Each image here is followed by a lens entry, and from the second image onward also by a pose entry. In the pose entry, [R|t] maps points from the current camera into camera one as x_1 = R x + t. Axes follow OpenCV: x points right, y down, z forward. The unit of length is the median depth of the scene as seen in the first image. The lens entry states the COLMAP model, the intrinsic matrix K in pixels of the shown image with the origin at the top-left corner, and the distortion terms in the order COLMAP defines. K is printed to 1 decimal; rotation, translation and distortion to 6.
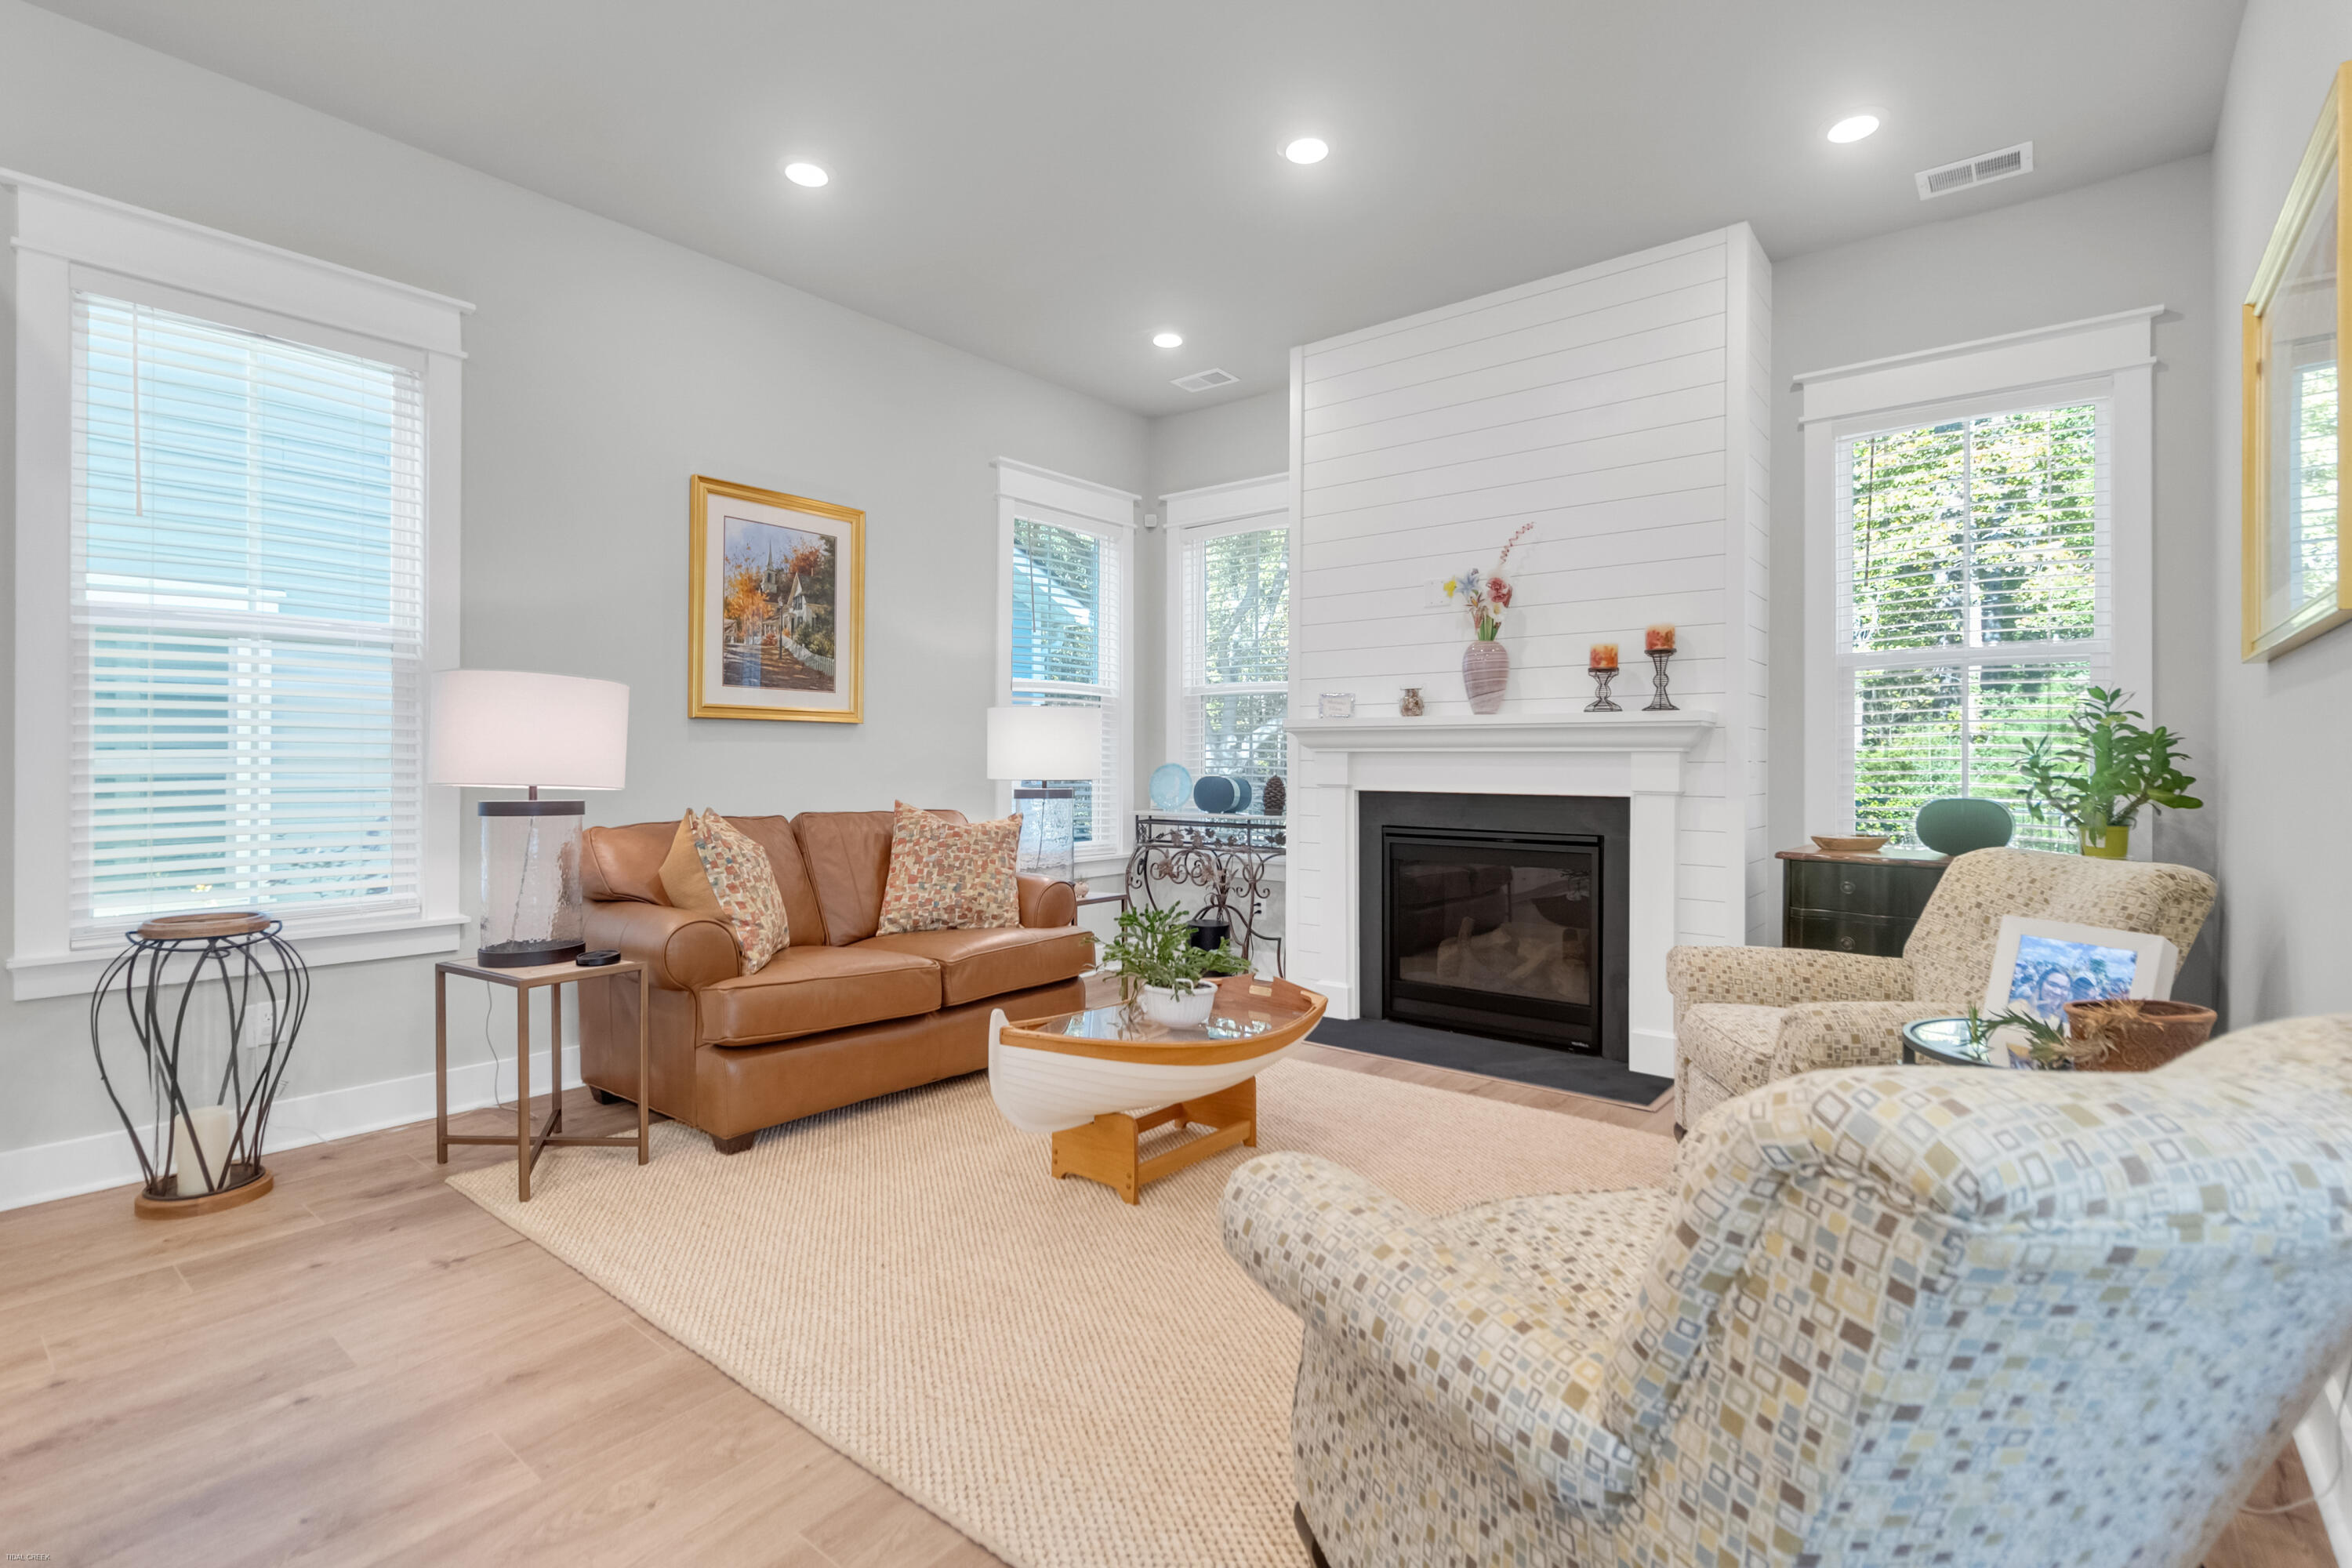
lens RADIAL K [[1101.8, 0, 1174.0], [0, 1101.8, 770.1], [0, 0, 1]] dist [0.001322, 0.000451]
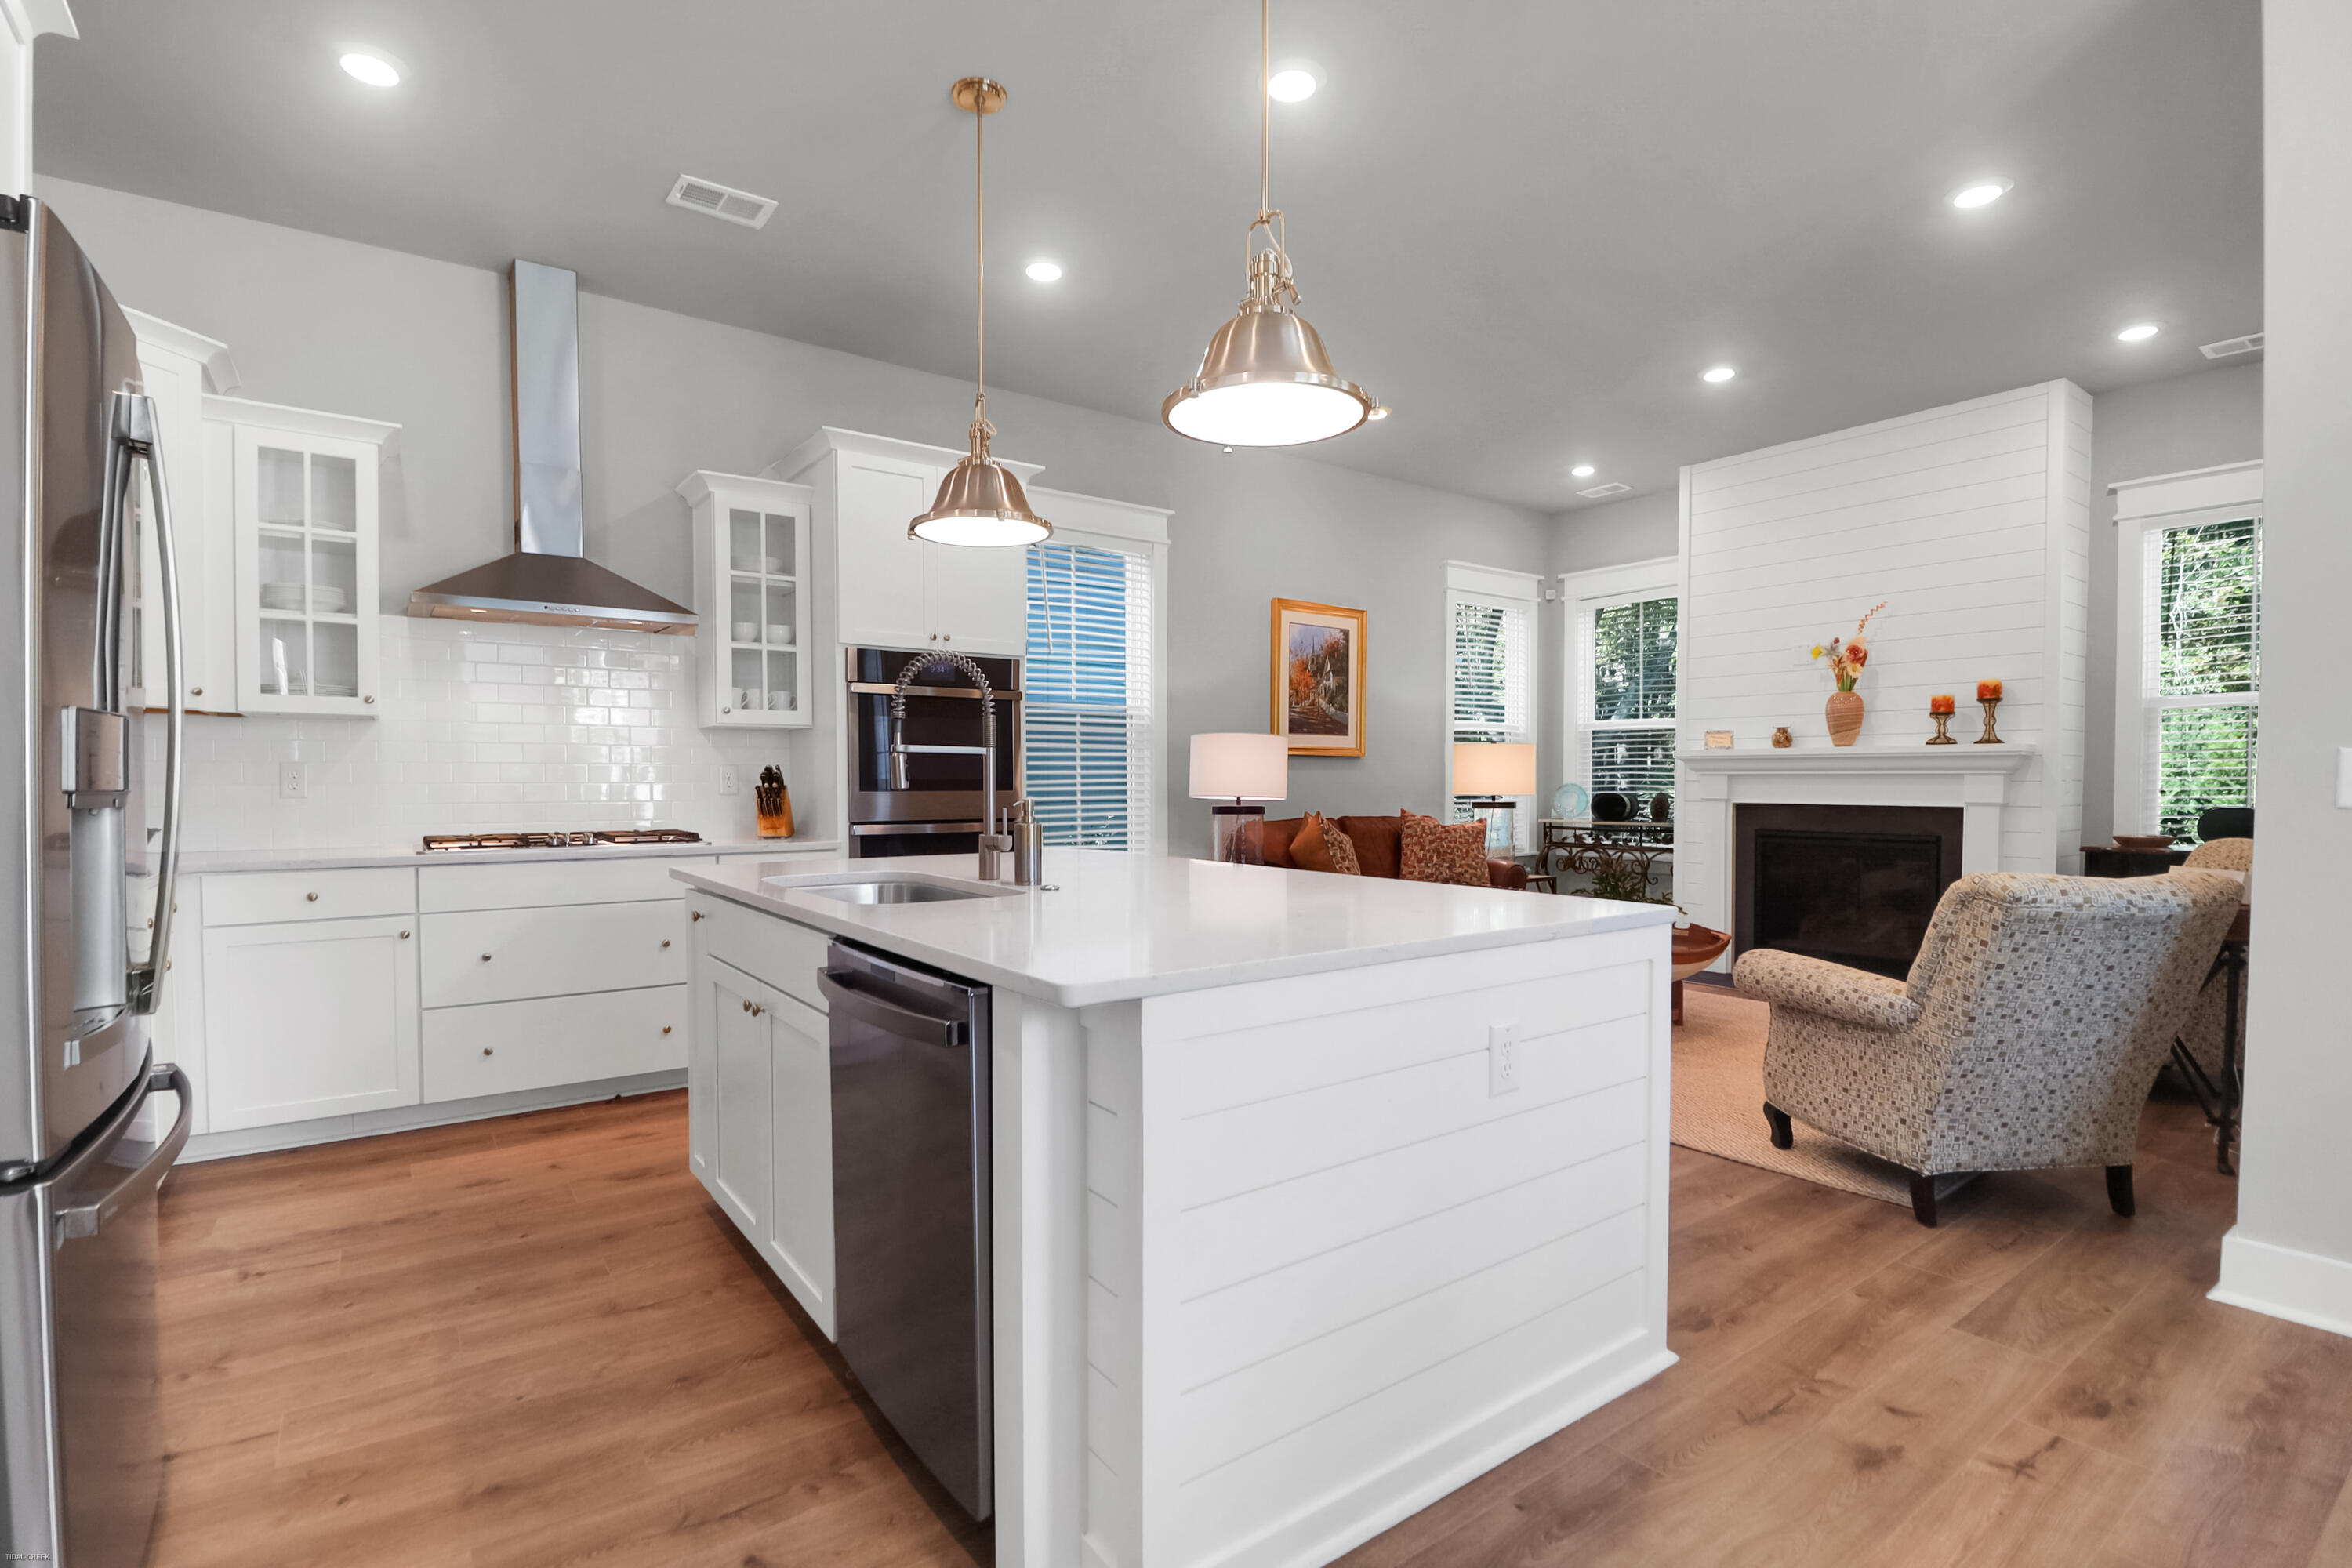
lens RADIAL K [[1102.8, 0, 1171.2], [0, 1102.8, 818.5], [0, 0, 1]] dist [0.001584, -0.016557]
pose [[0.966932, 0.005124, -0.254984, -0.179607], [0.001381, 0.999678, 0.025324, 0.002506], [0.255032, -0.024839, 0.966614, -0.545068]]
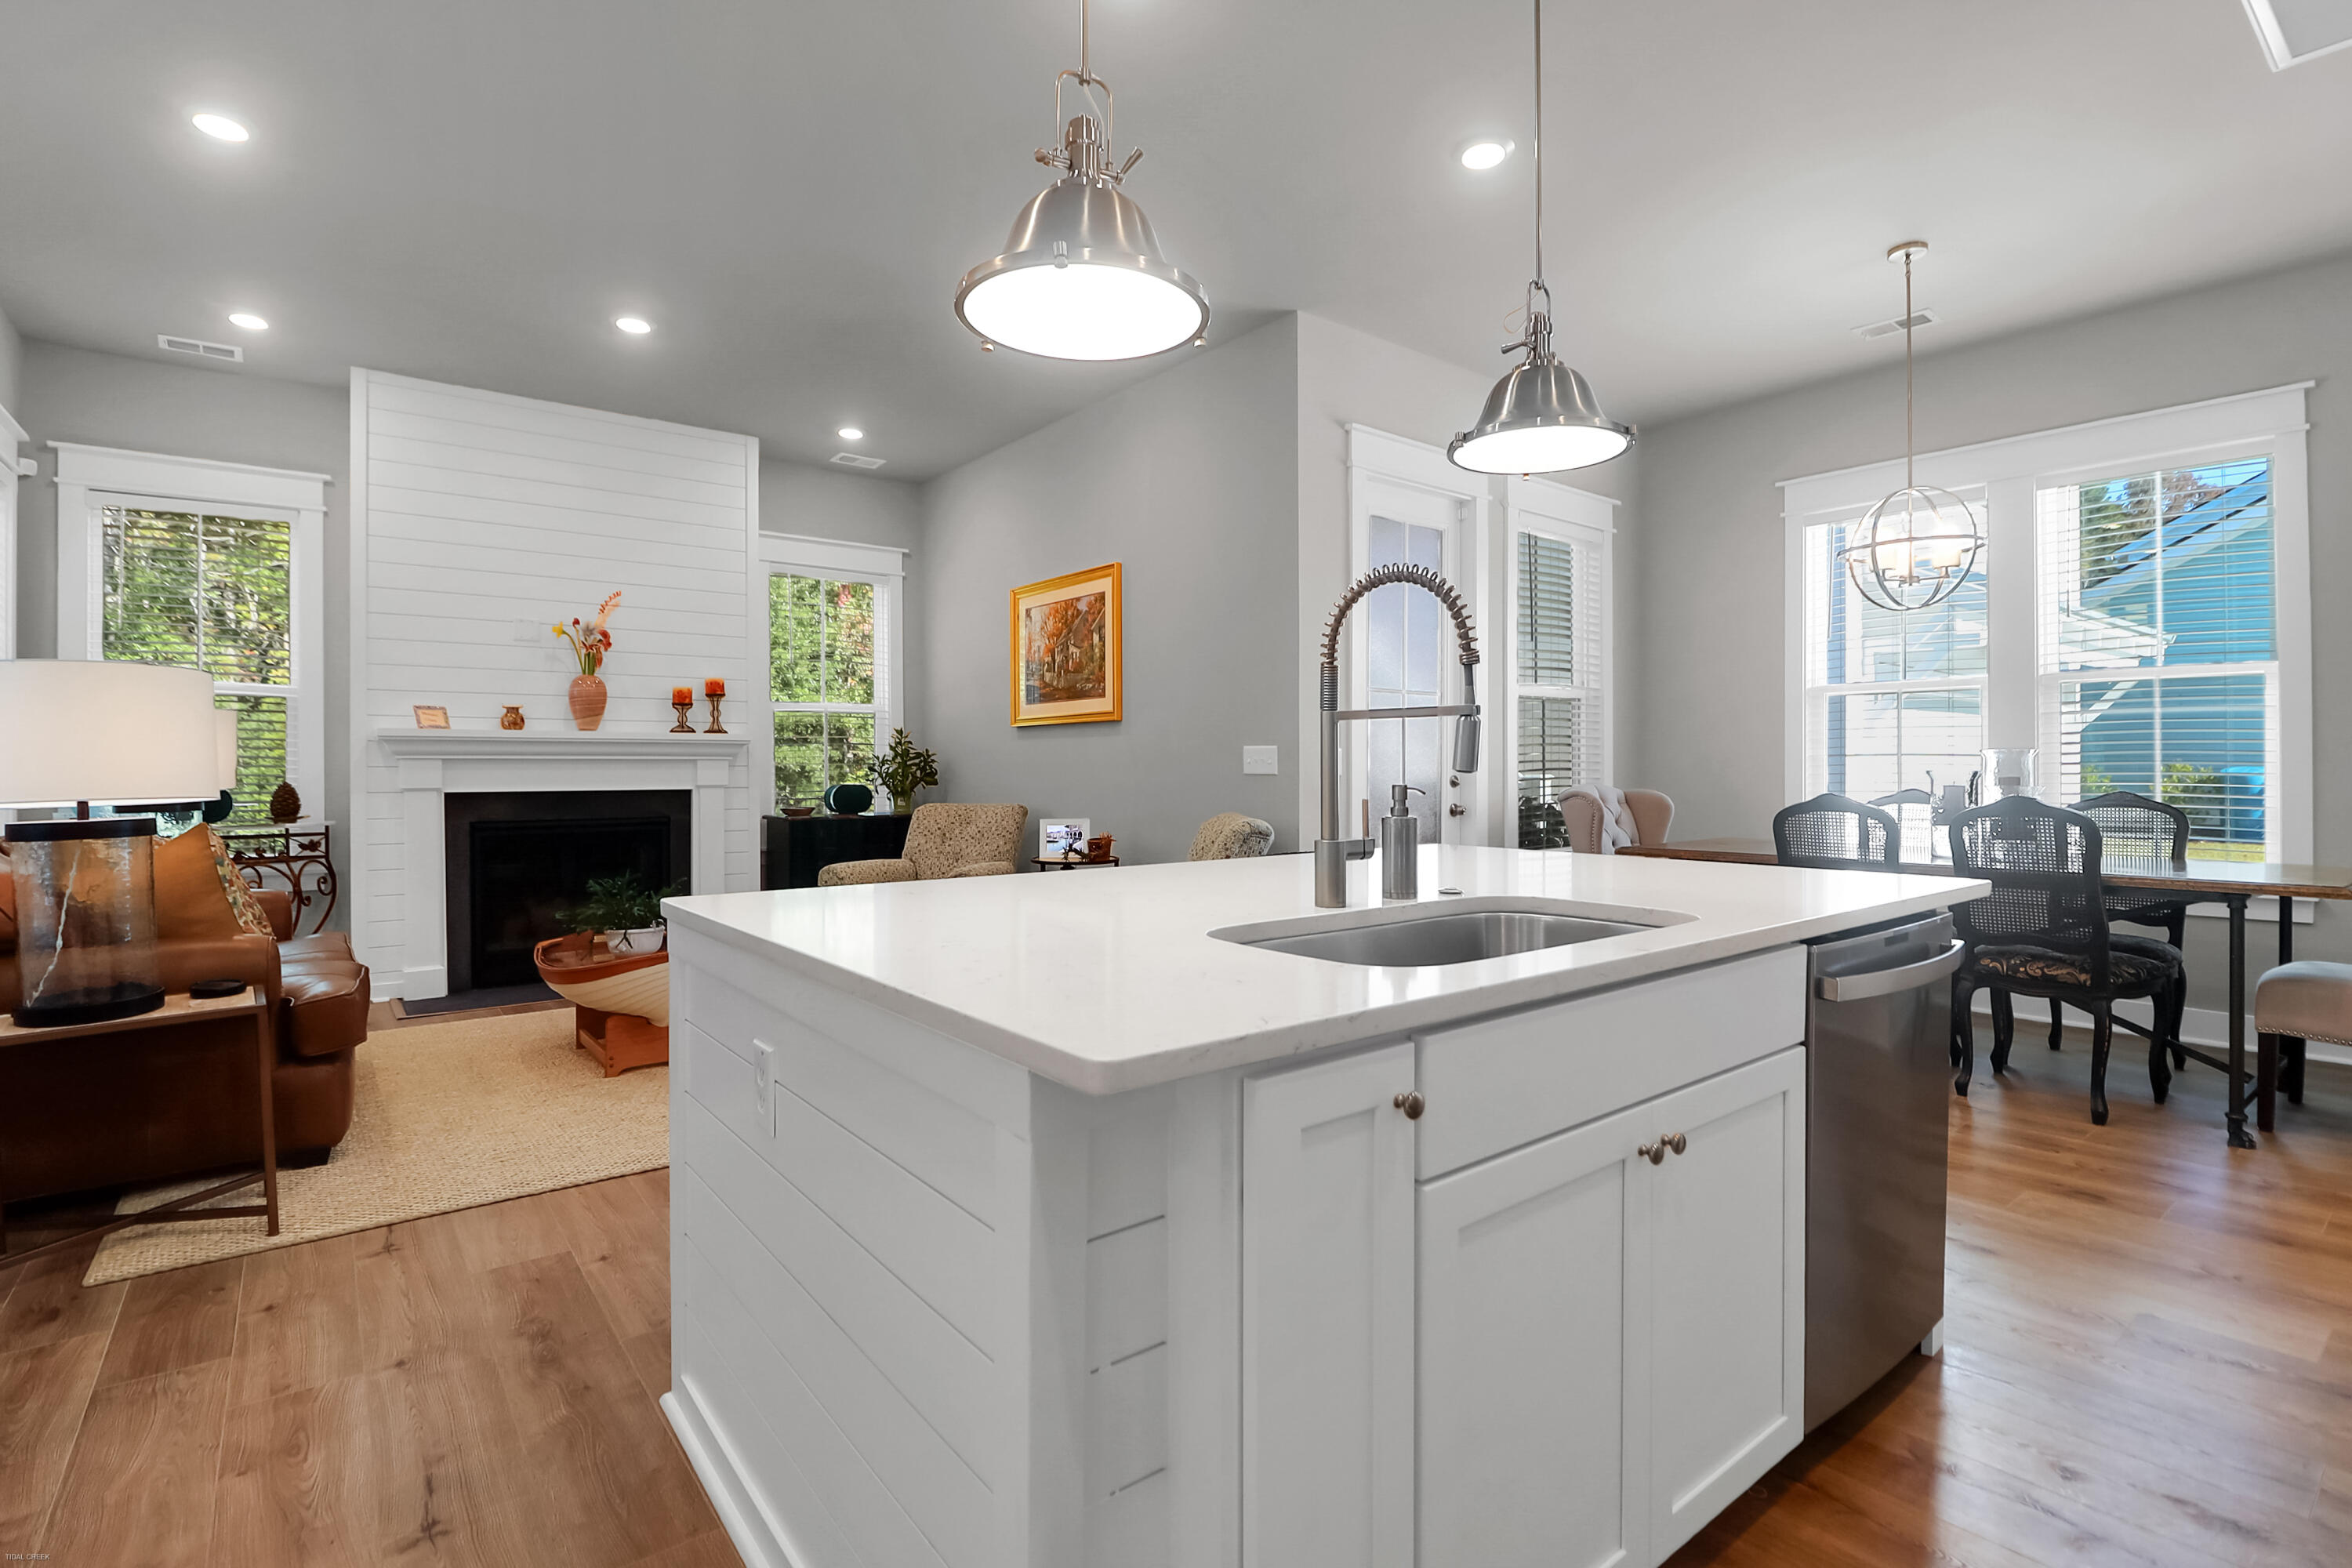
lens RADIAL K [[1101.8, 0, 1174.0], [0, 1101.8, 770.1], [0, 0, 1]] dist [0.001322, 0.000451]
pose [[0.228109, -0.008754, 0.973596, -0.895576], [0.013465, 0.999892, 0.005836, -0.002264], [-0.973543, 0.011778, 0.228202, 0.017815]]
